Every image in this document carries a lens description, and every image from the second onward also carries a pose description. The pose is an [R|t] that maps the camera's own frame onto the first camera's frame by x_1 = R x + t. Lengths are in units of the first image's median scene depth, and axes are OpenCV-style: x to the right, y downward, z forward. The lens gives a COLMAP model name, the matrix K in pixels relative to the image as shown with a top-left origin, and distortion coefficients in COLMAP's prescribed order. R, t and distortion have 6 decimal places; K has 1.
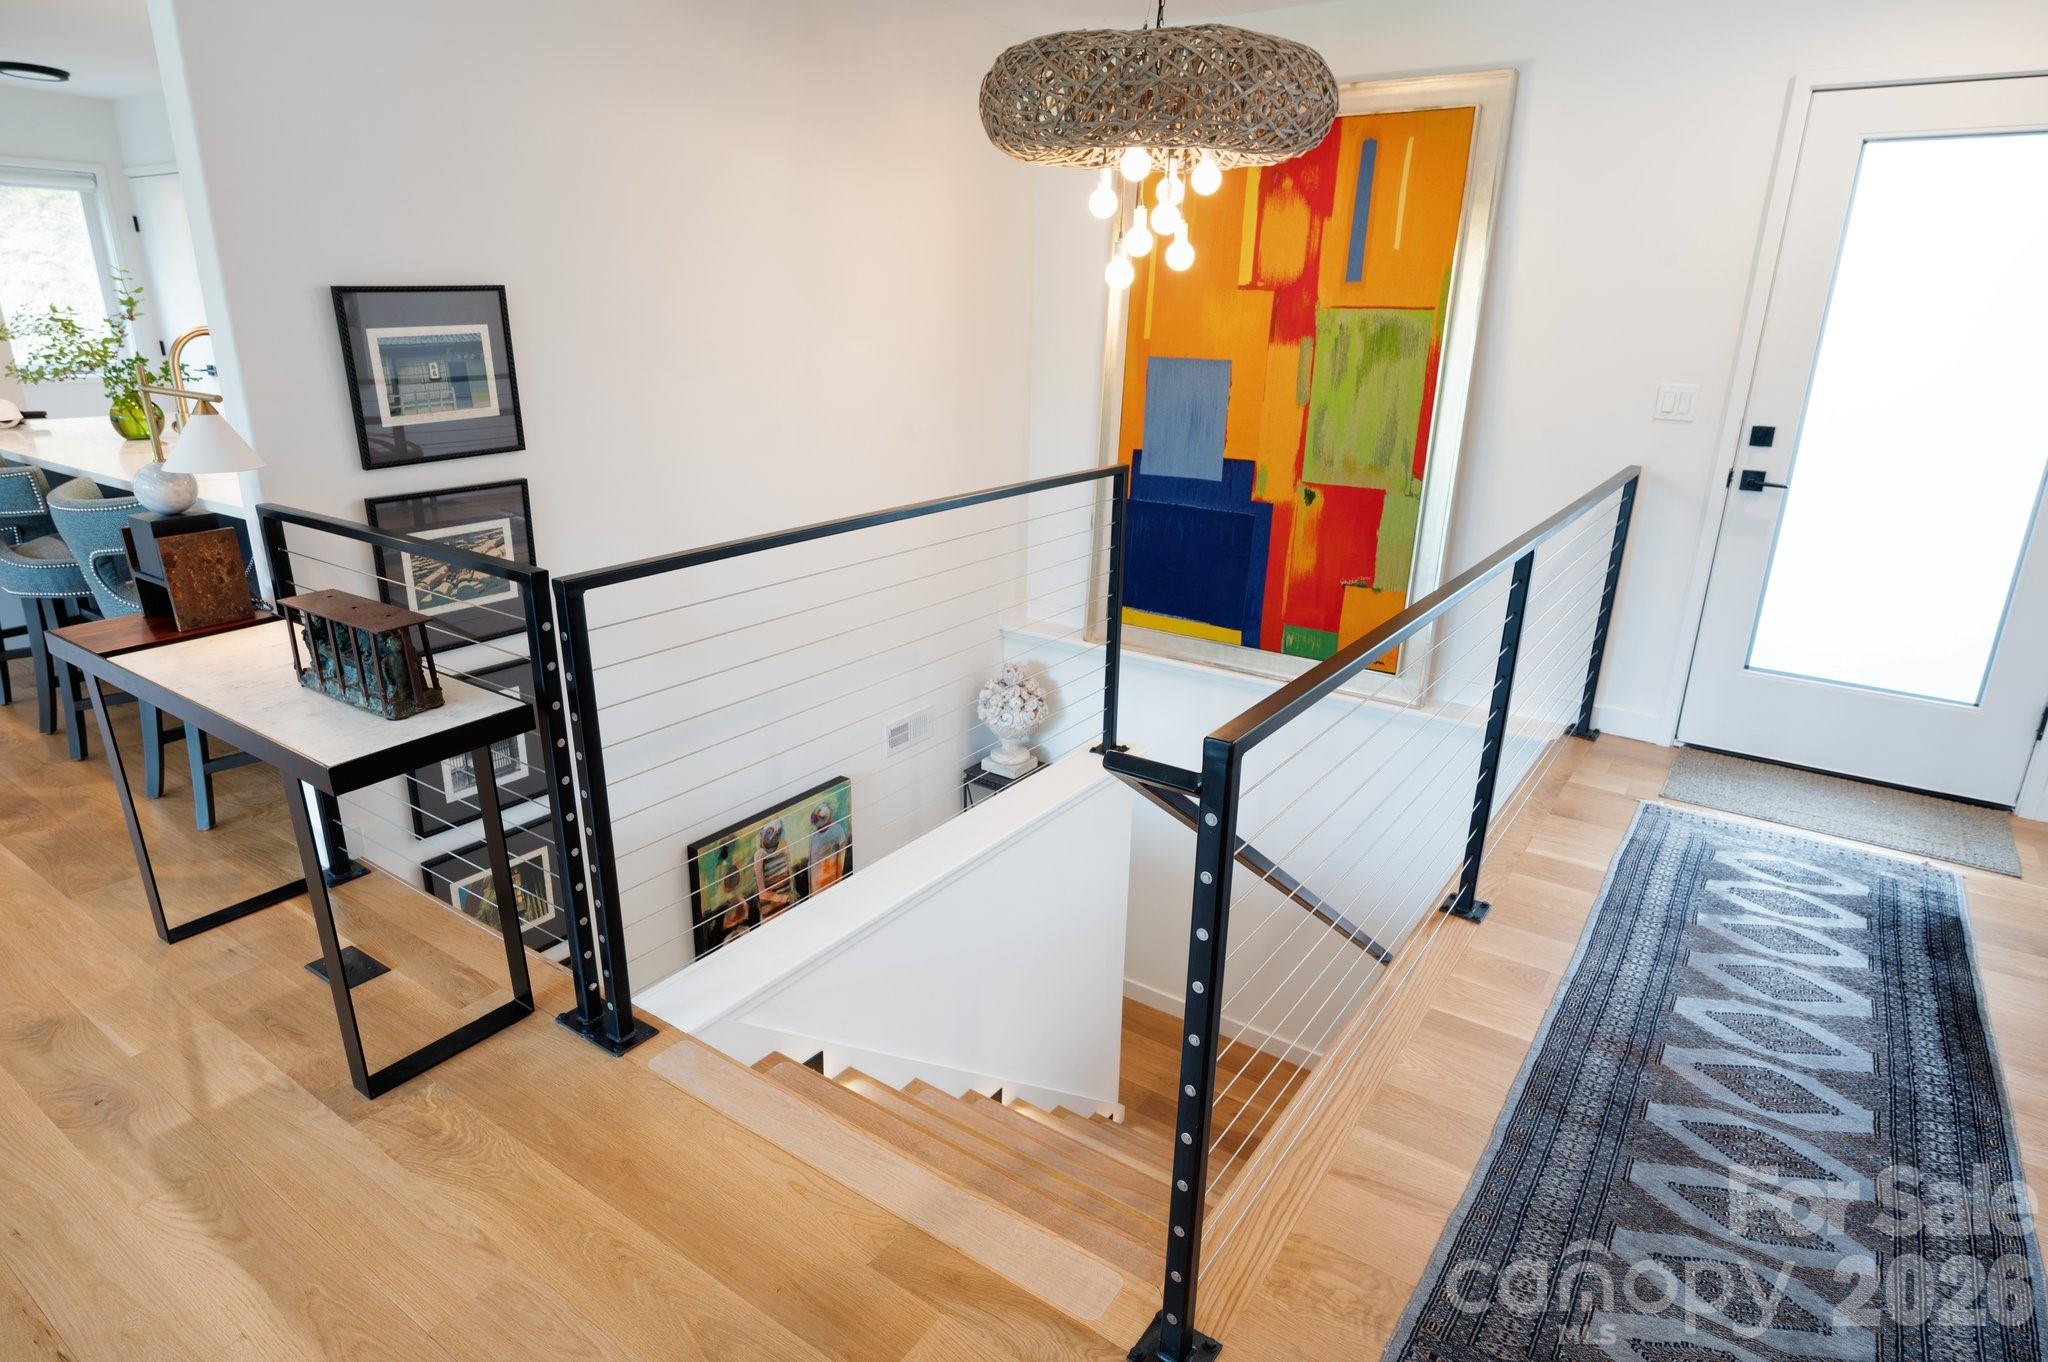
lens RADIAL K [[1146.2, 0, 1024.0], [0, 1146.2, 681.0], [0, 0, 1]] dist [-0.004780, -0.000341]
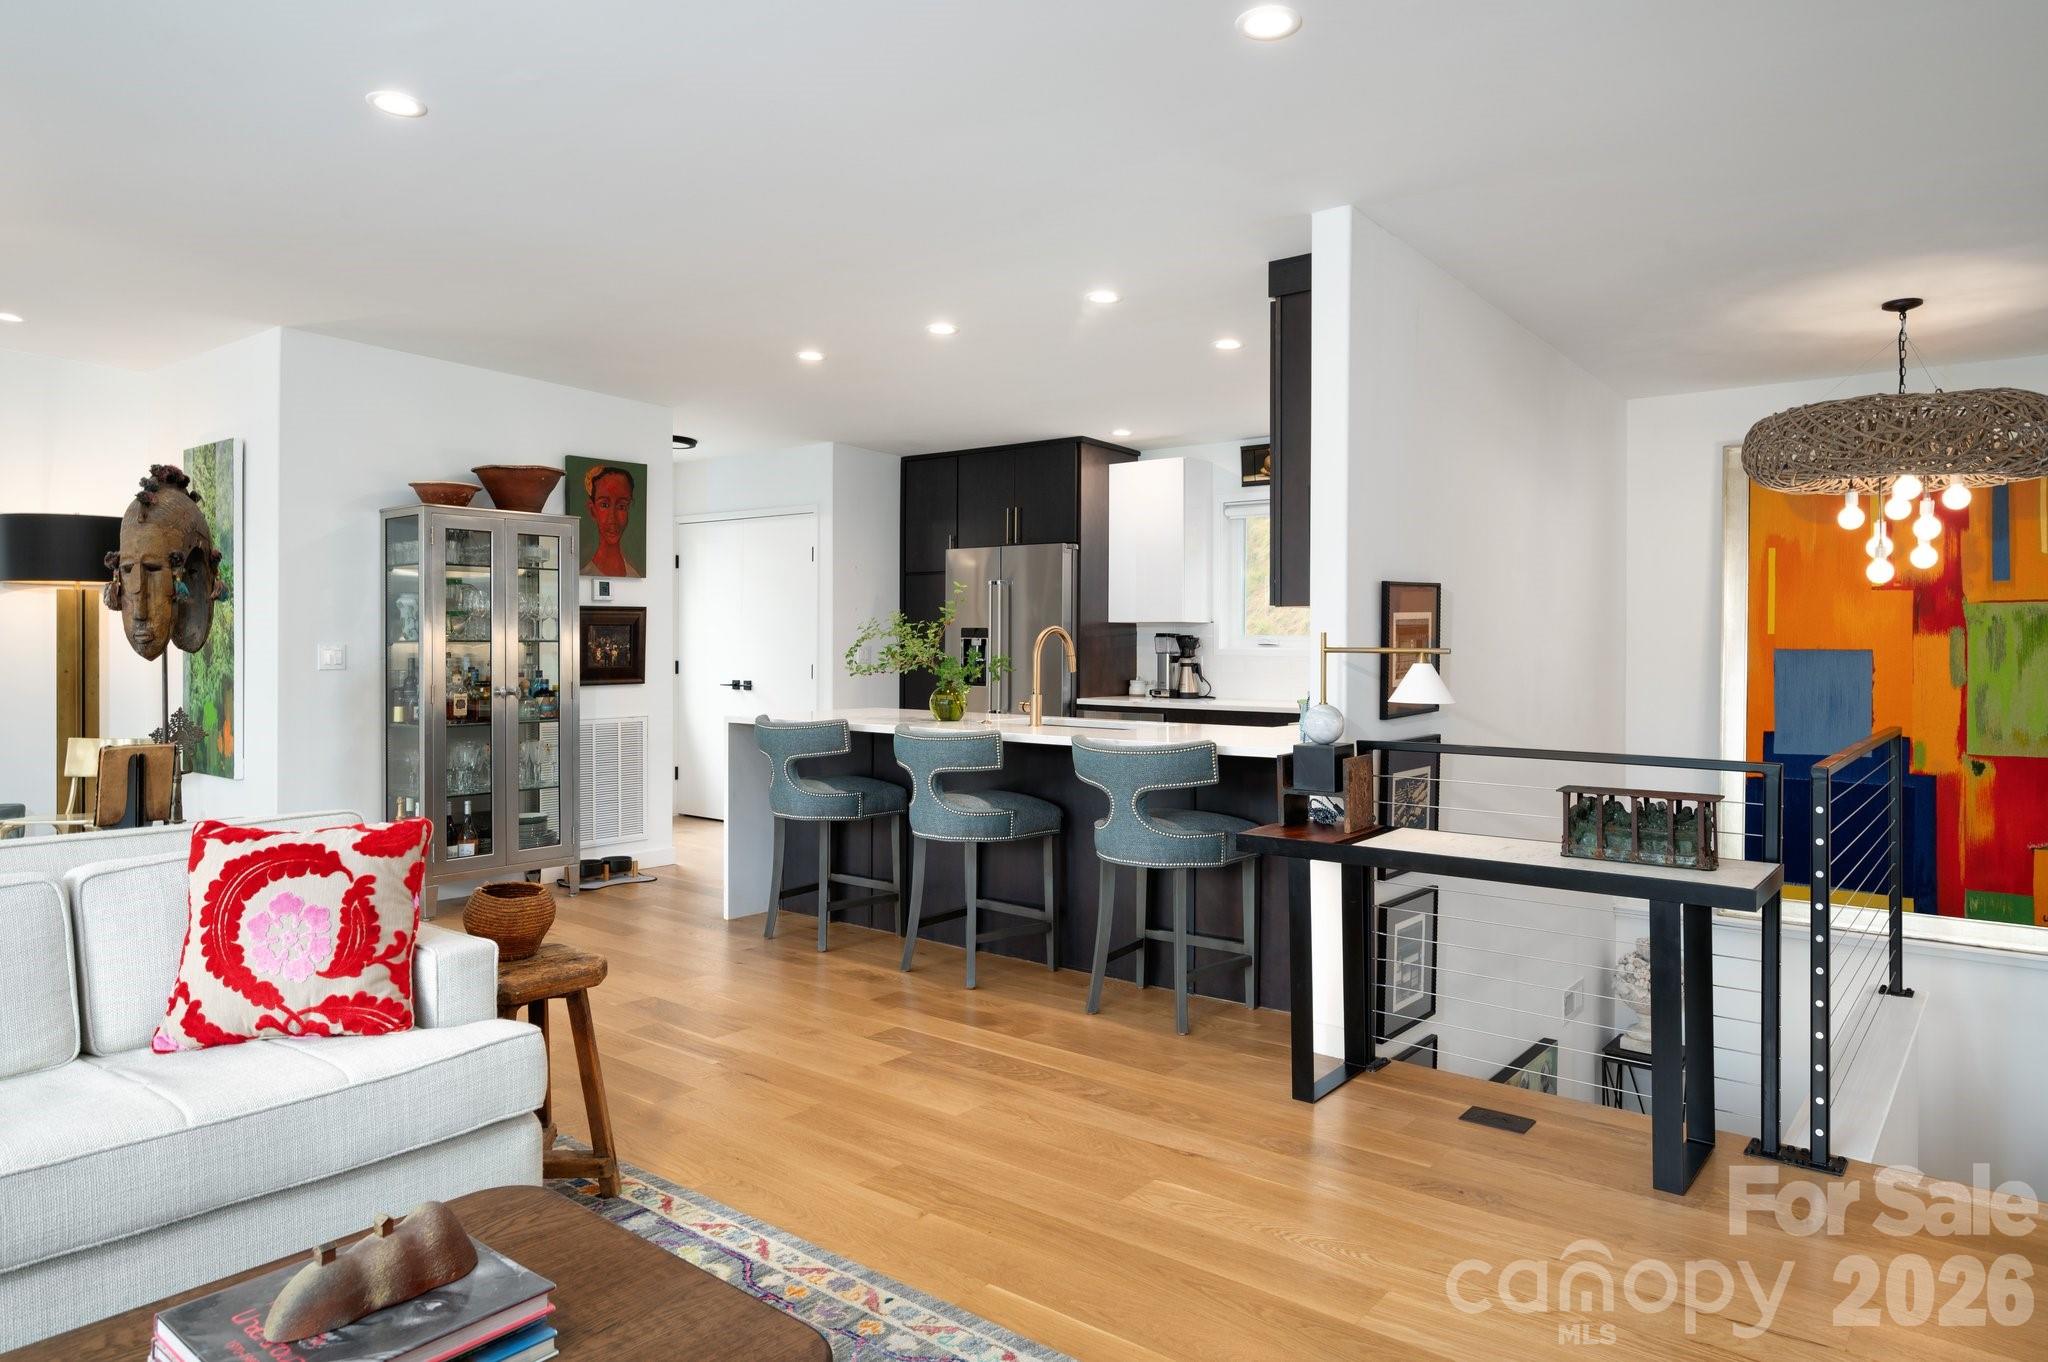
lens RADIAL K [[1293.0, 0, 1020.1], [0, 1293.0, 616.0], [0, 0, 1]] dist [-0.001335, 0.000799]
pose [[0.997622, -0.012427, -0.067787, -0.584329], [-0.010953, 0.942516, -0.333982, 0.125892], [0.068041, 0.333931, 0.940139, -0.270465]]
